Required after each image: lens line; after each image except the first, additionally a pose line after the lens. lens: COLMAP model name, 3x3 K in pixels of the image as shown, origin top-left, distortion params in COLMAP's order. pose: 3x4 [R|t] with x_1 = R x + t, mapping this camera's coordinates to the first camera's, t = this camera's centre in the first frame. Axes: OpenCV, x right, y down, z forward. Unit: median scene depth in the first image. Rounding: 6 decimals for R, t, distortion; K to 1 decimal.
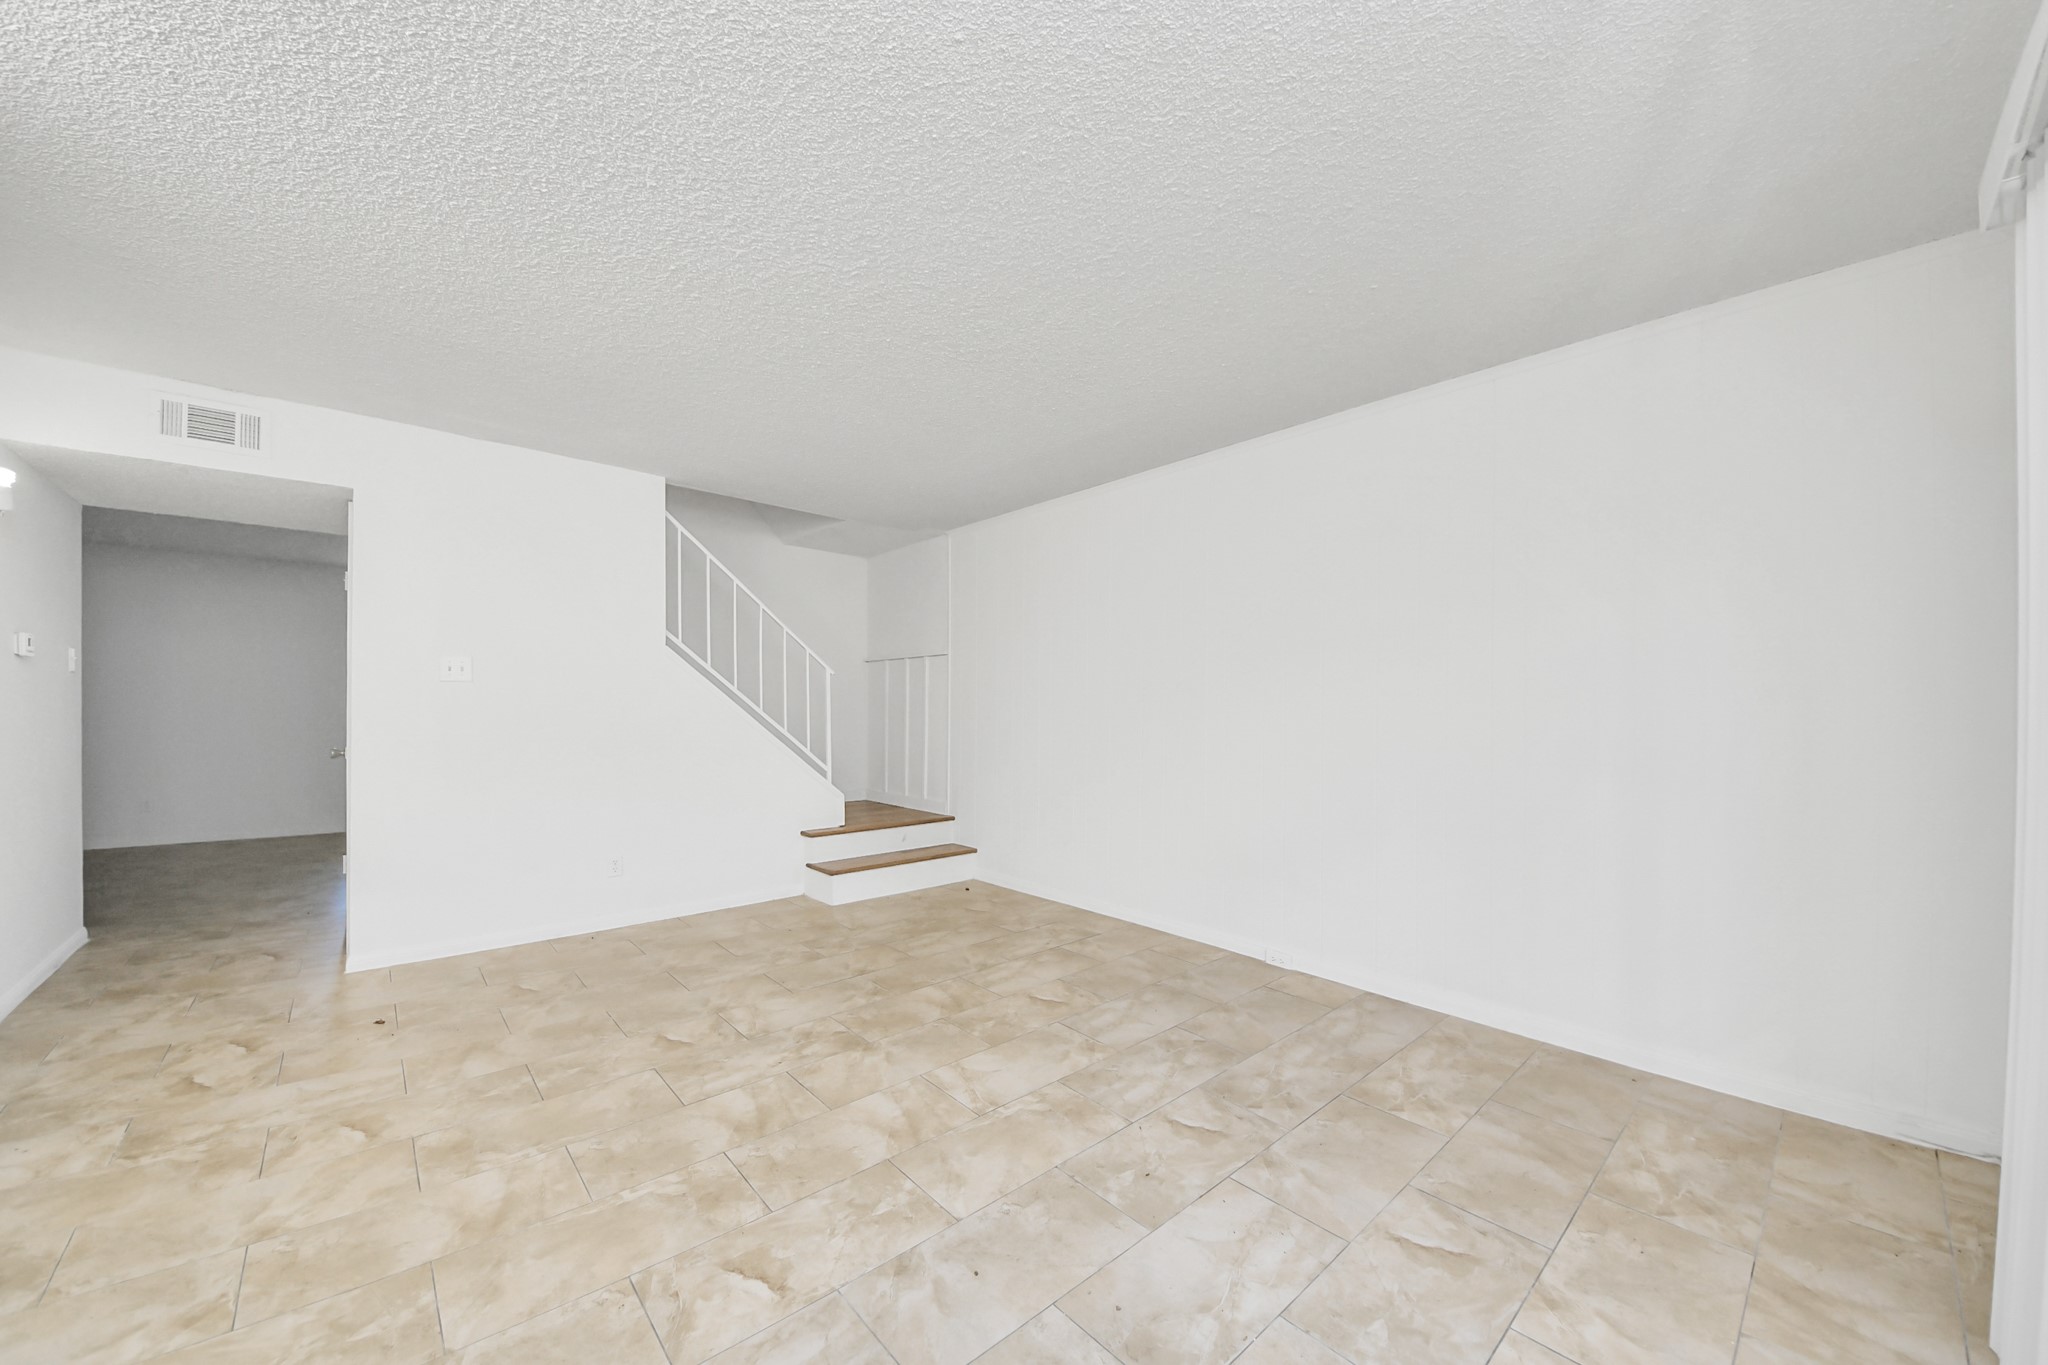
lens RADIAL K [[757.4, 0, 1024.0], [0, 757.4, 682.5], [0, 0, 1]] dist [-0.001546, -0.000243]
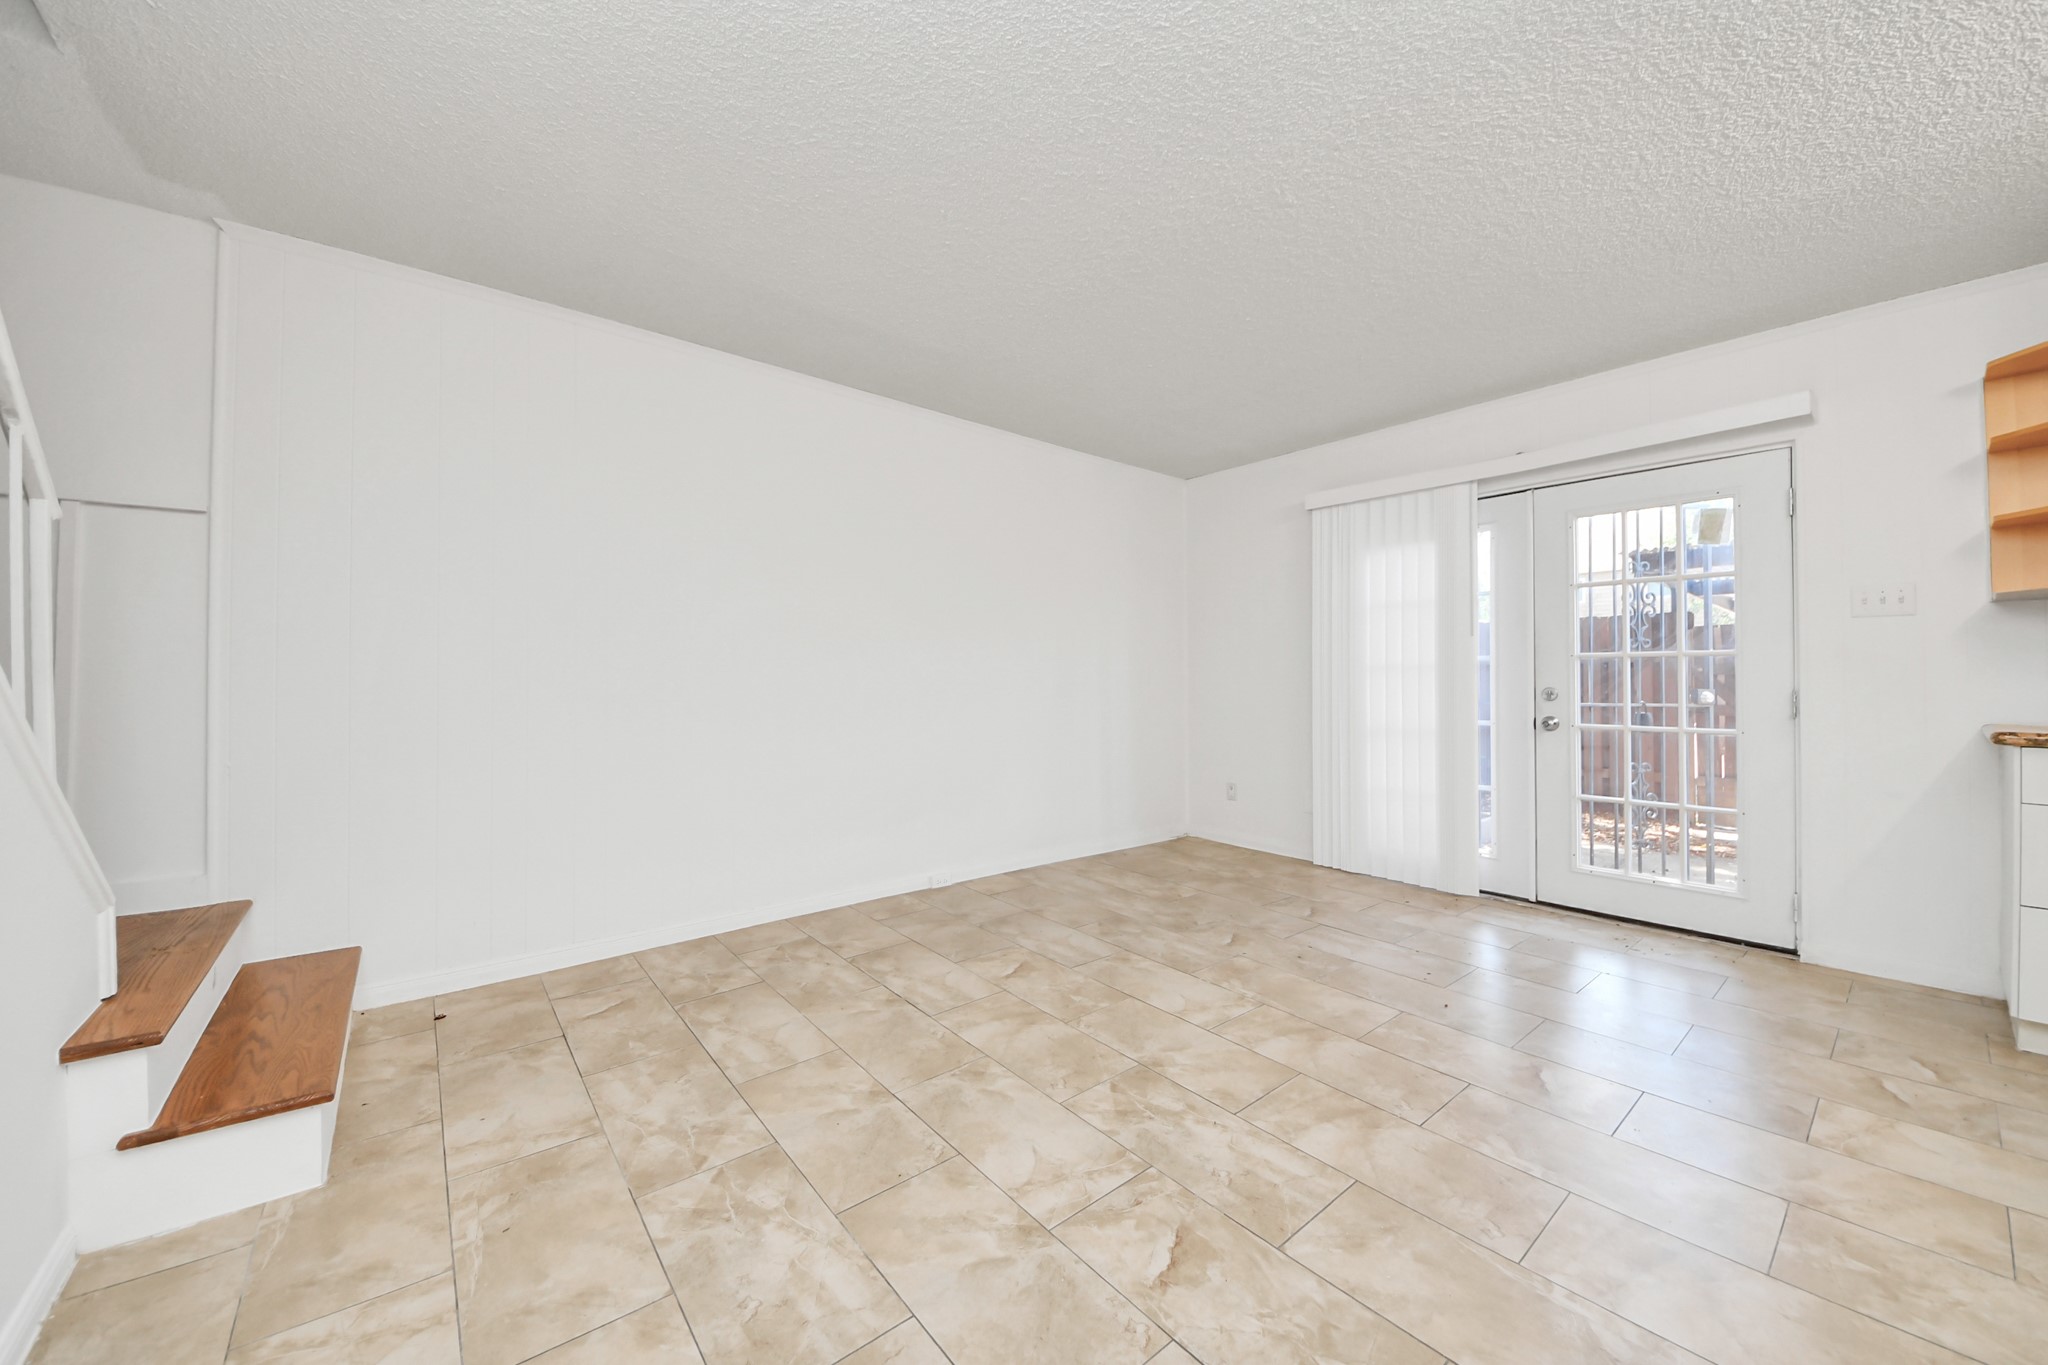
lens RADIAL K [[757.4, 0, 1024.0], [0, 757.4, 682.5], [0, 0, 1]] dist [-0.001546, -0.000243]
pose [[0.048873, -0.026898, 0.998443, -0.914528], [-0.022729, 0.999348, 0.028035, 0.050696], [-0.998546, -0.024064, 0.048230, 1.005377]]
